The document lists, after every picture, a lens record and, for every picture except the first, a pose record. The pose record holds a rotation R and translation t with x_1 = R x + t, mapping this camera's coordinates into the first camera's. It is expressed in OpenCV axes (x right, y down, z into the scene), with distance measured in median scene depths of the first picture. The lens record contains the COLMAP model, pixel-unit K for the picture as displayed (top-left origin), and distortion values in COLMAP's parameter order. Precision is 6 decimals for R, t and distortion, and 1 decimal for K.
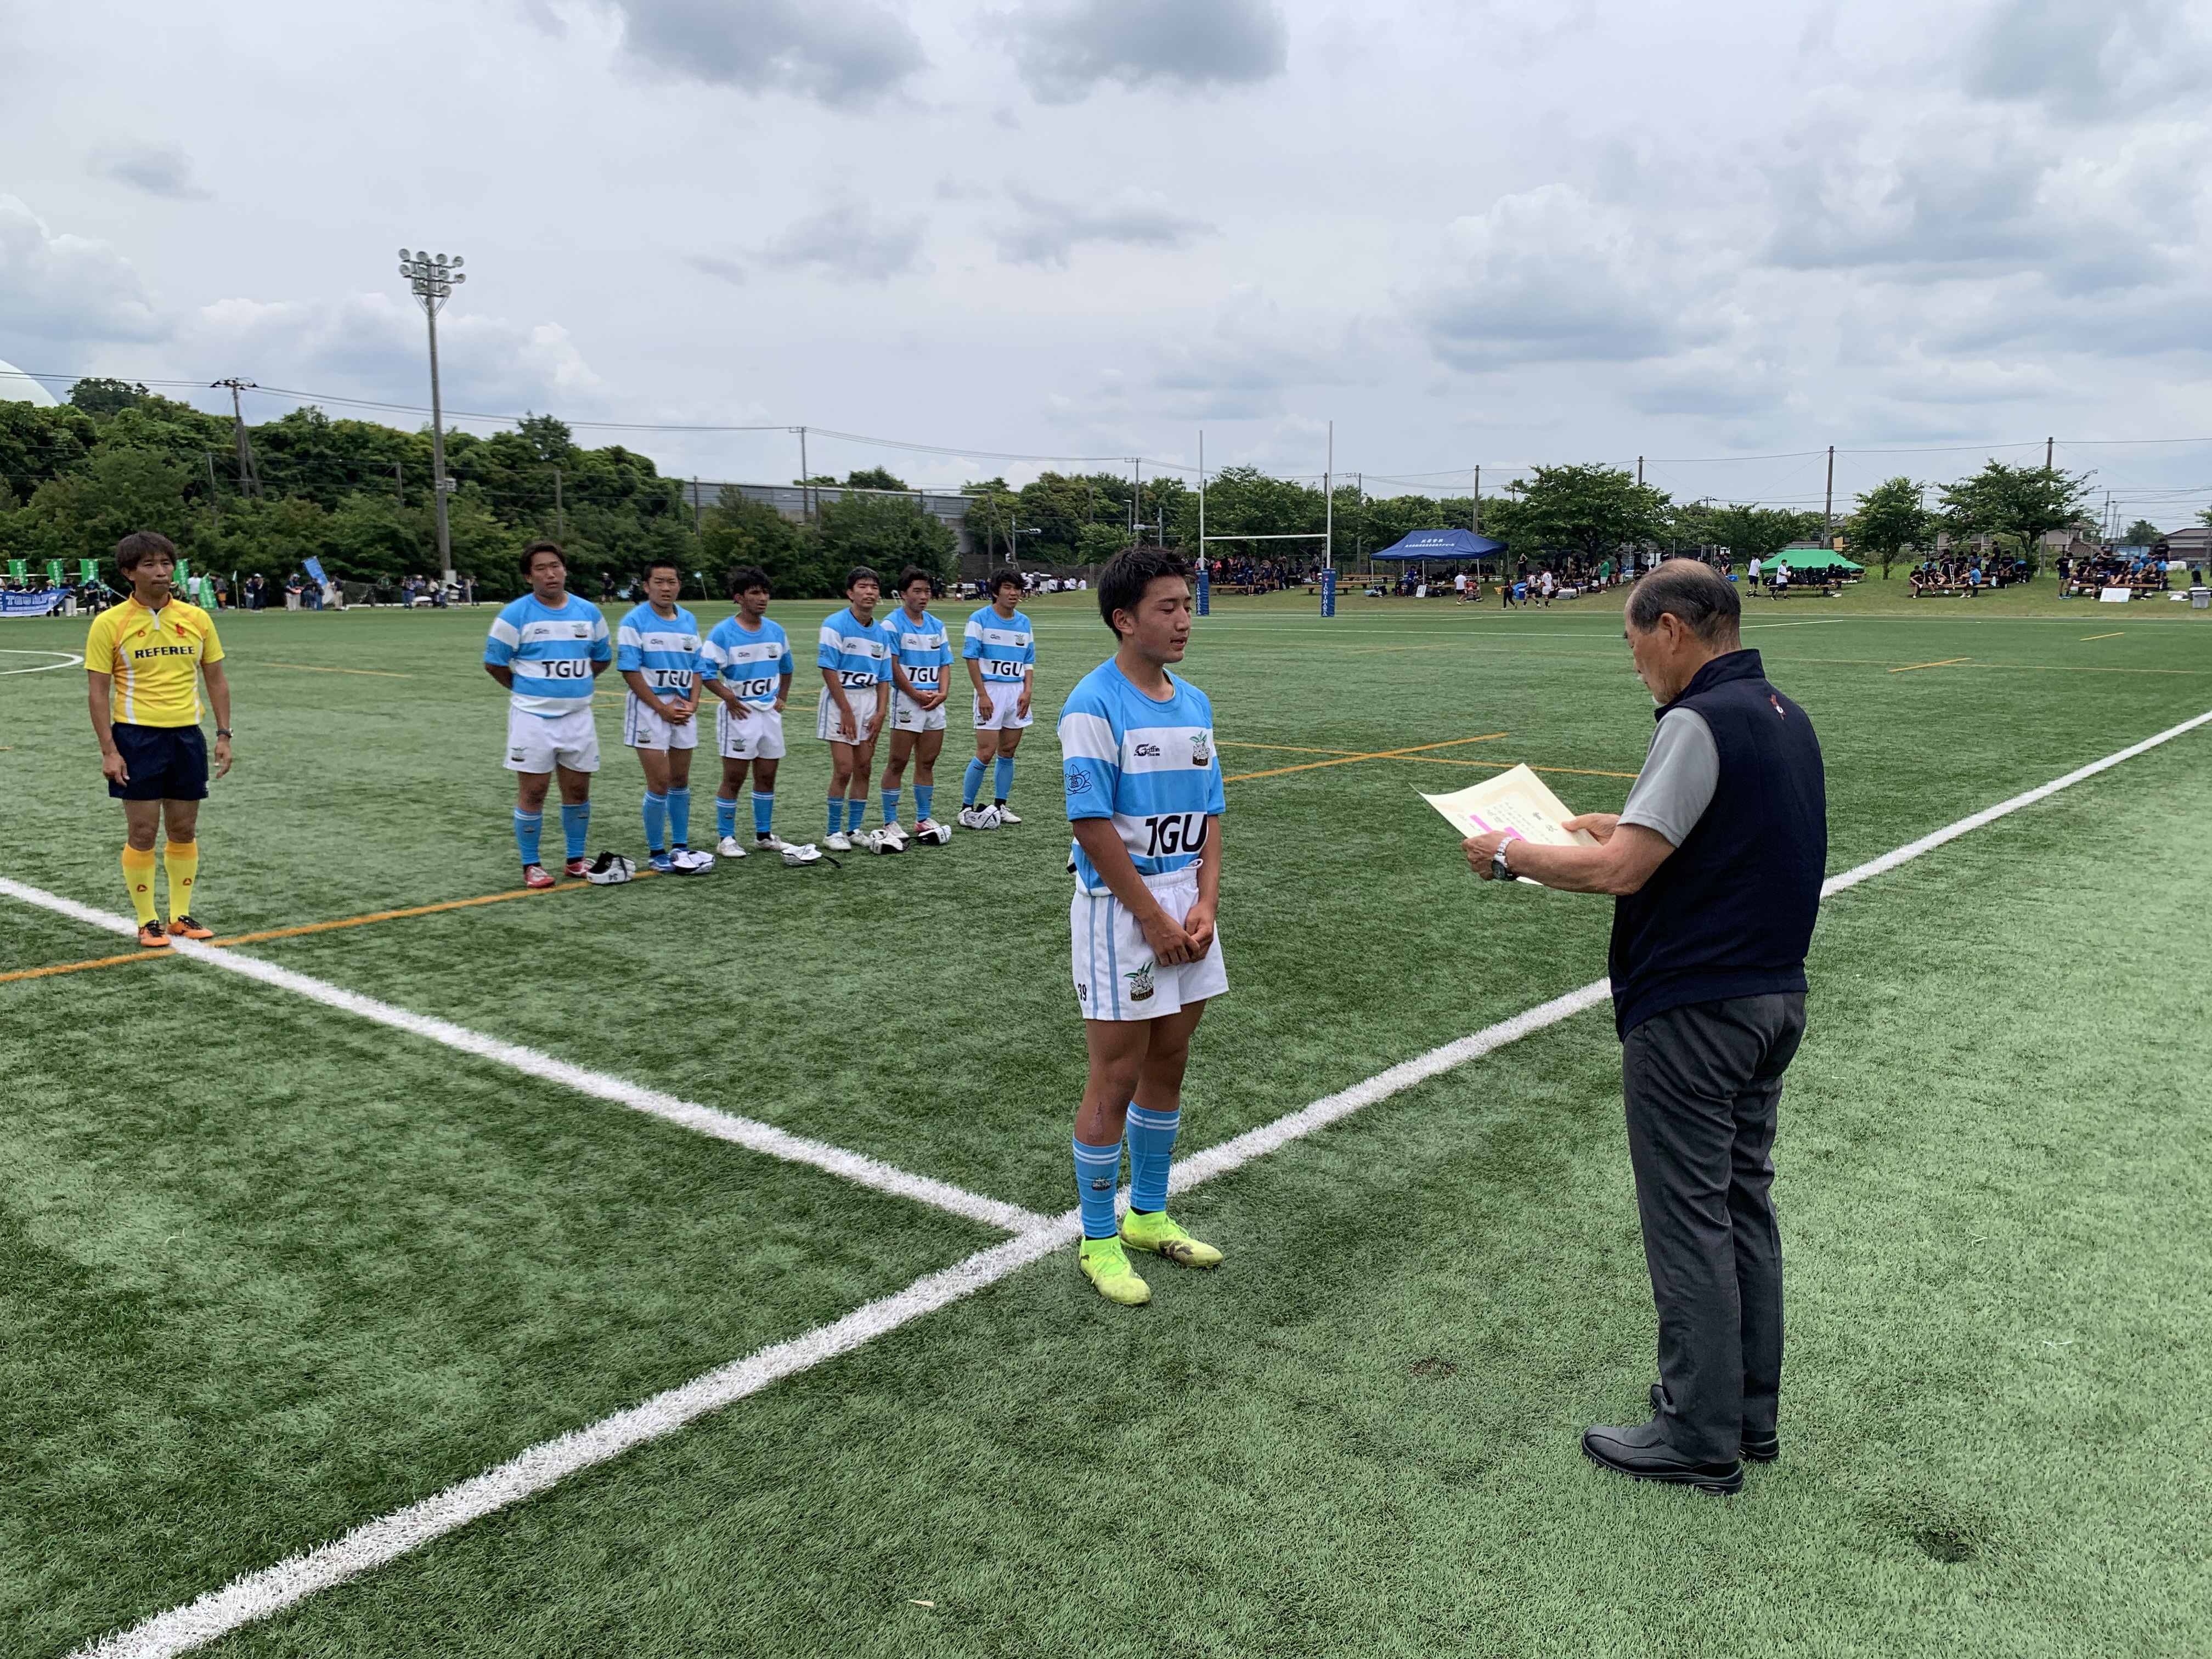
lens RADIAL K [[1700.0, 0, 1109.2], [0, 1700.0, 818.5], [0, 0, 1]] dist [0.032398, -0.043811]
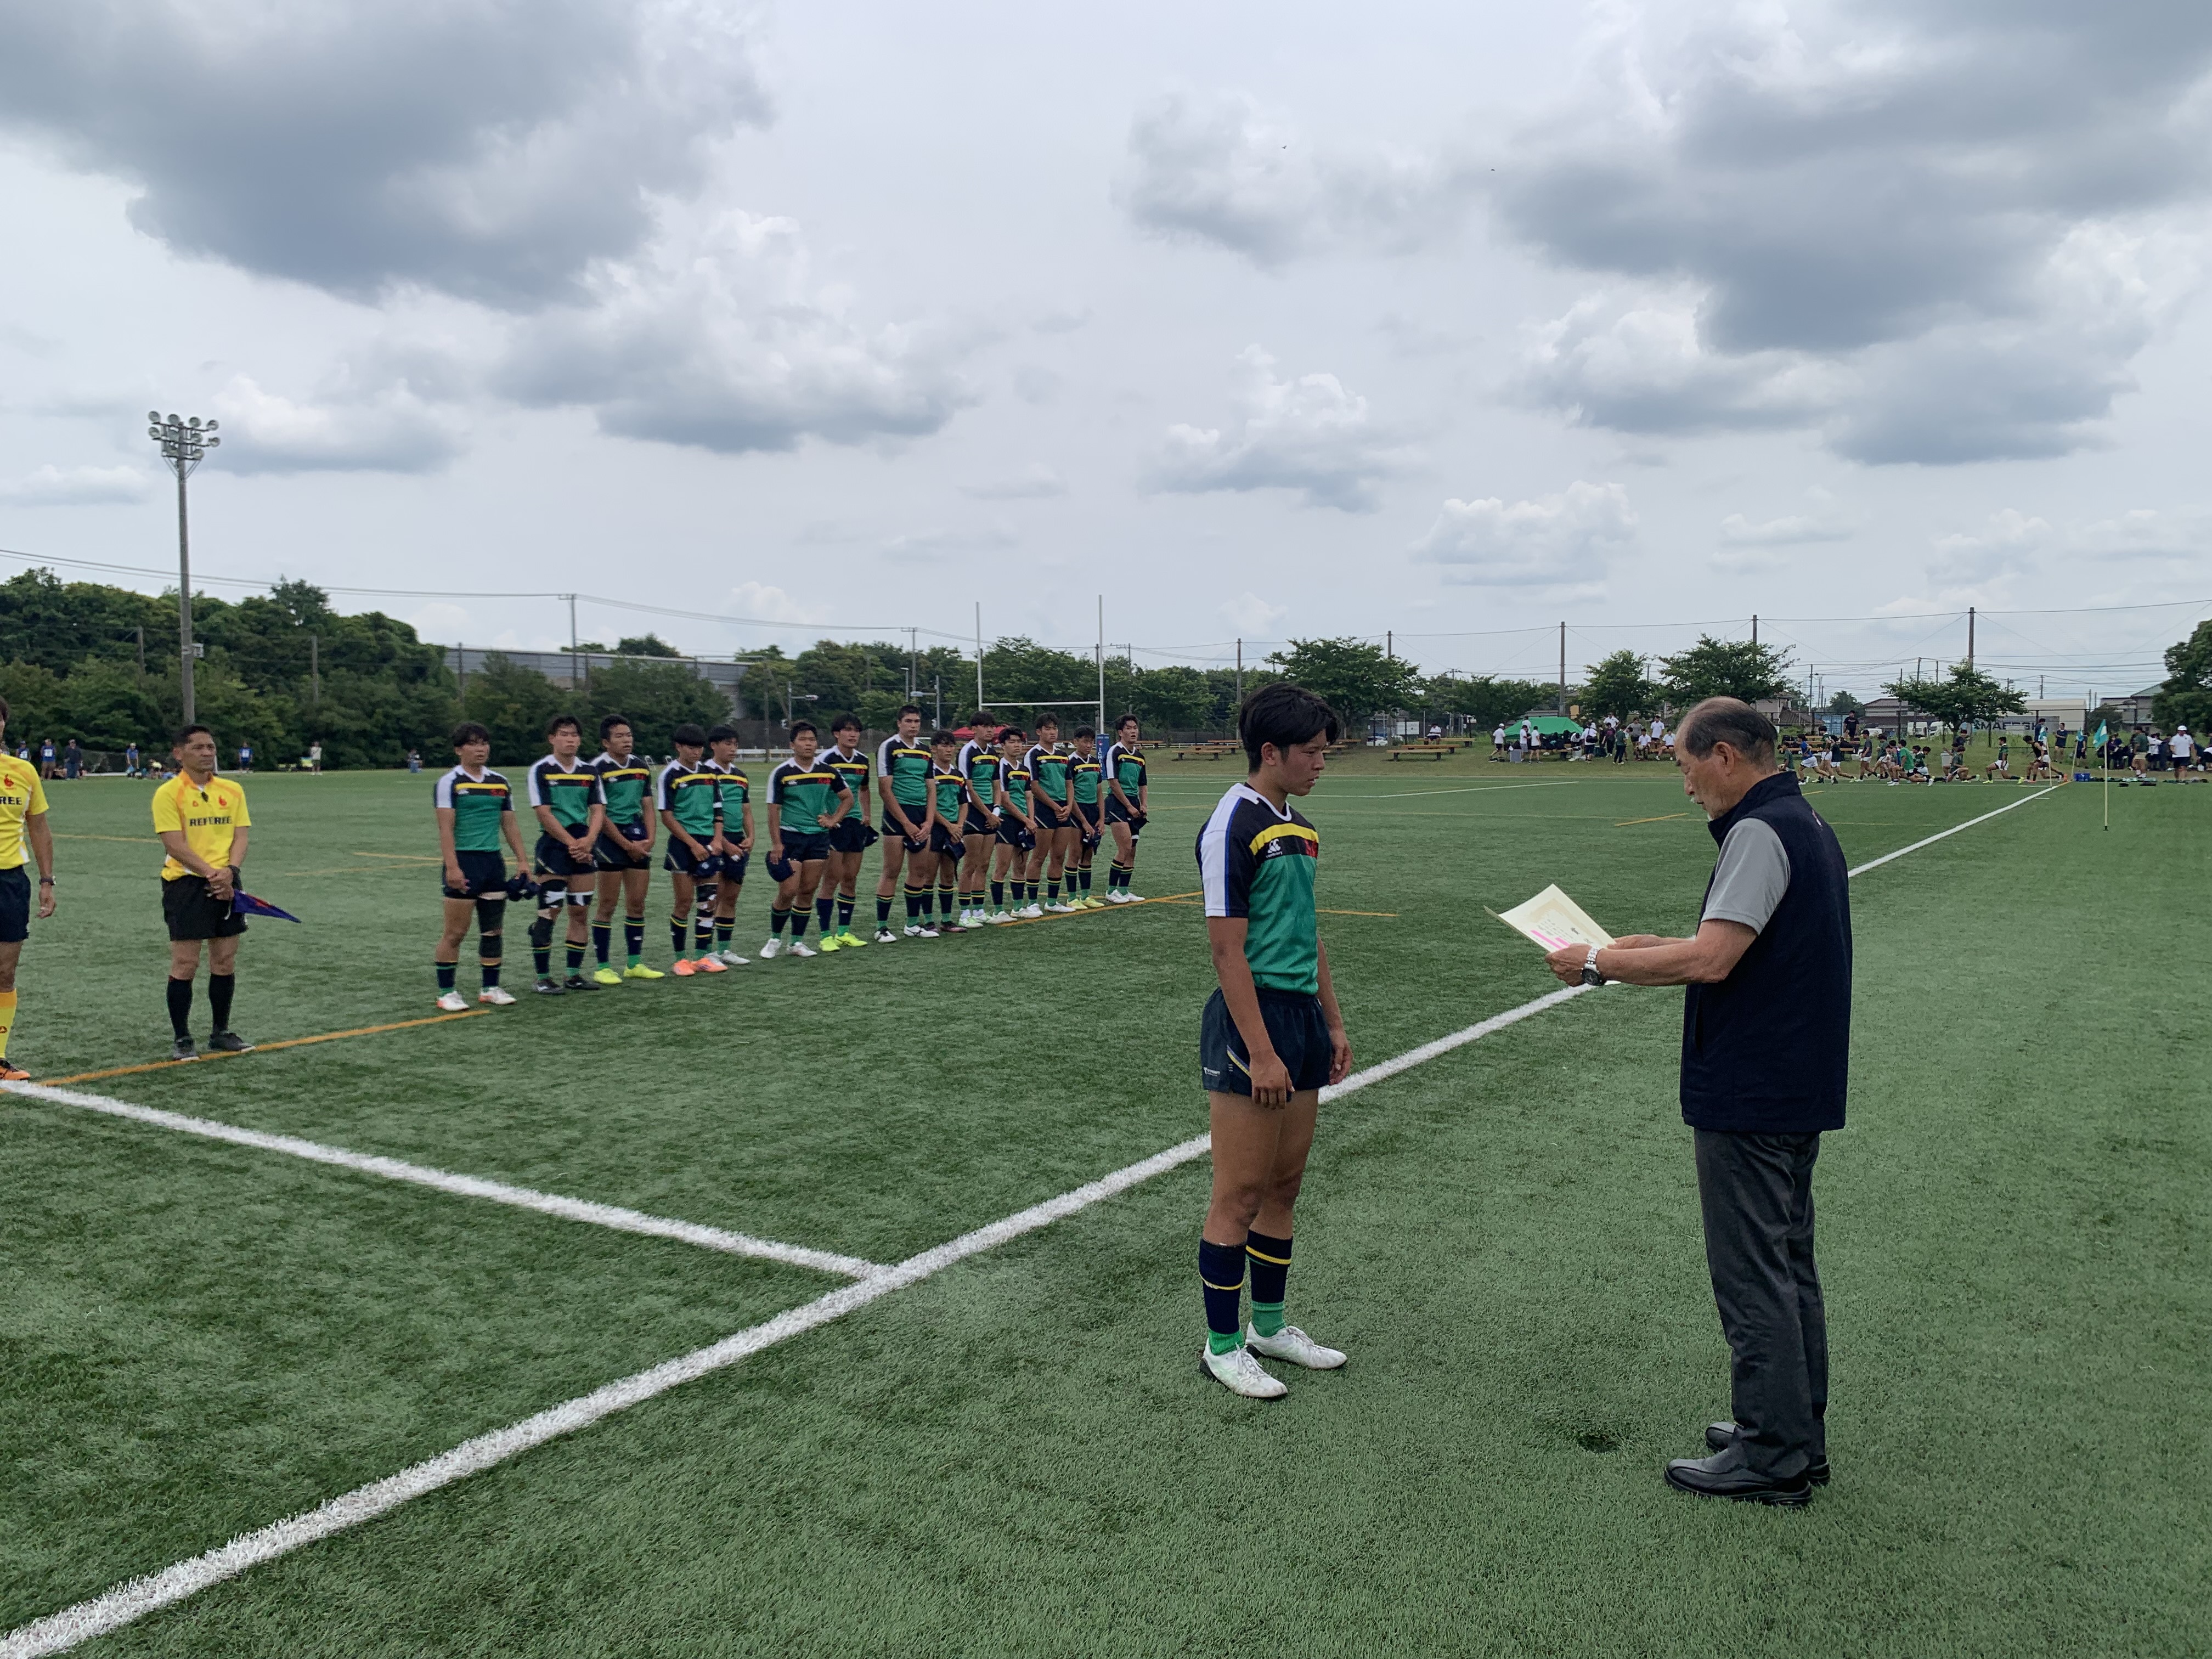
lens RADIAL K [[1700.0, 0, 1105.4], [0, 1700.0, 819.9], [0, 0, 1]] dist [0.032398, -0.043811]
pose [[0.991684, -0.007618, 0.128472, -0.018745], [0.019944, 0.995284, -0.094932, 0.023350], [-0.127143, 0.096705, 0.987159, -0.105289]]
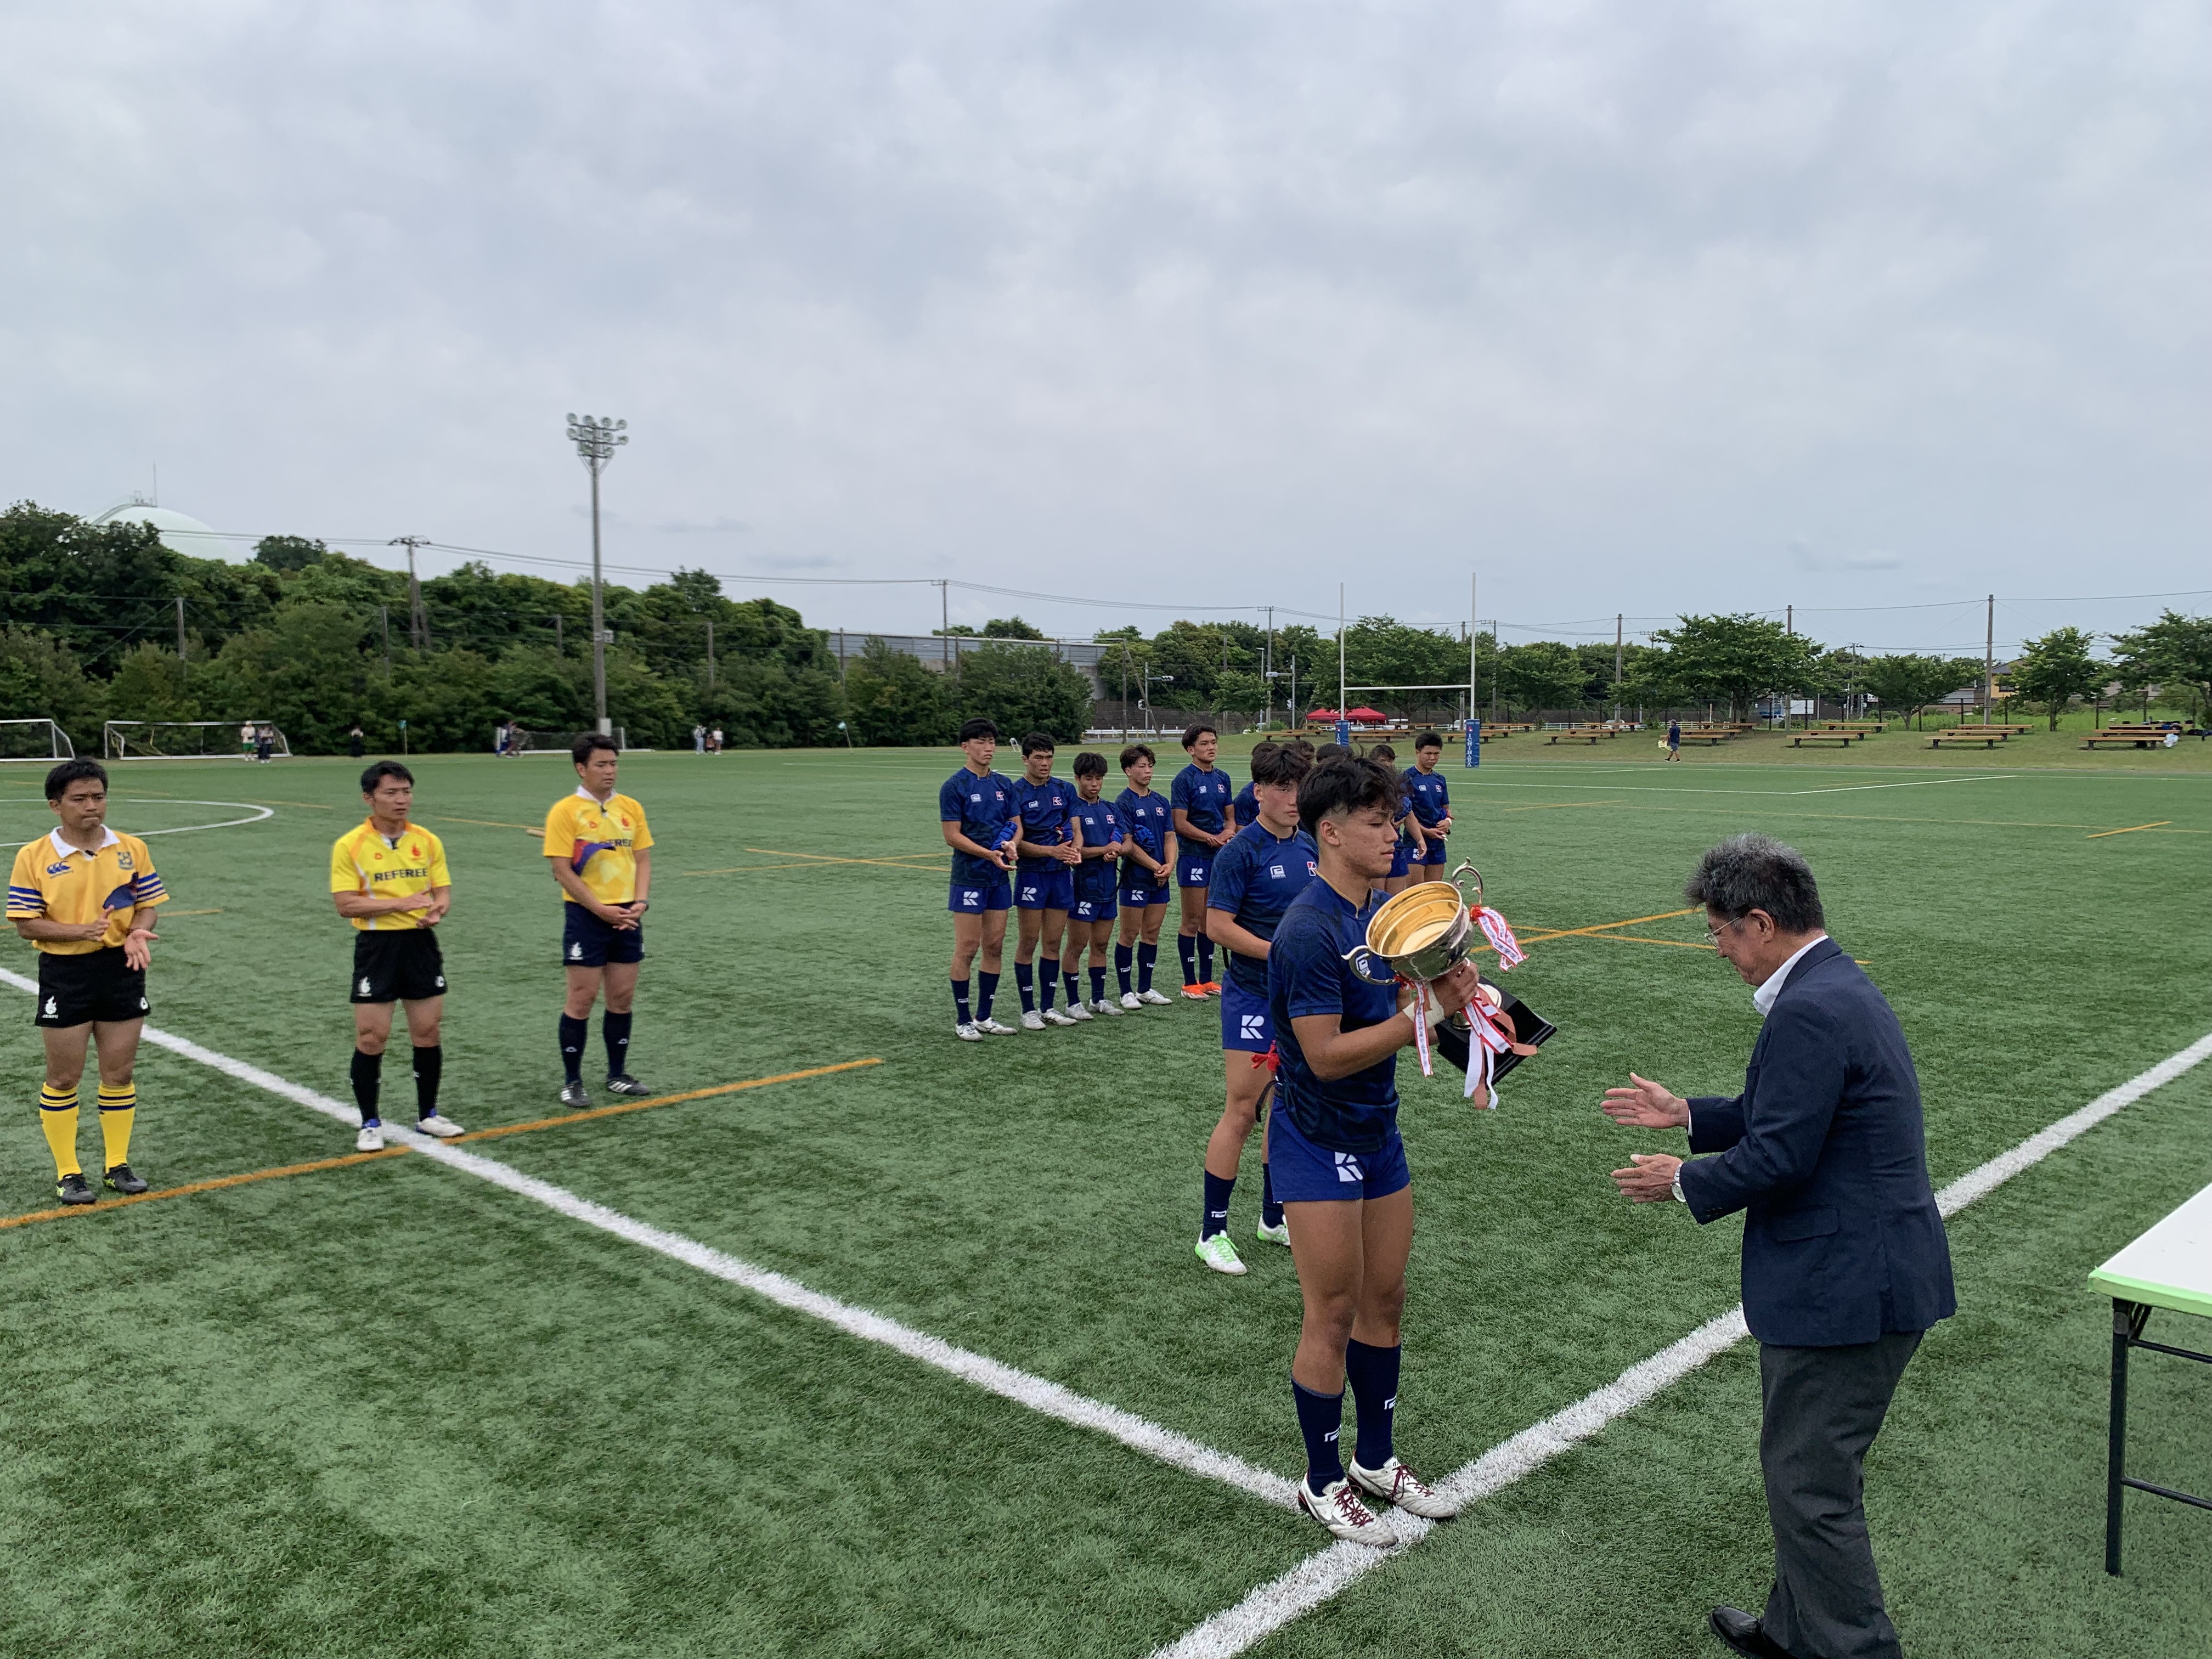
lens RADIAL K [[1700.0, 0, 1109.2], [0, 1700.0, 857.9], [0, 0, 1]] dist [0.032398, -0.043811]
pose [[0.997227, 0.007723, -0.074022, -0.059857], [-0.012199, 0.998111, -0.060216, -0.033001], [0.073417, 0.060952, 0.995437, 0.022805]]
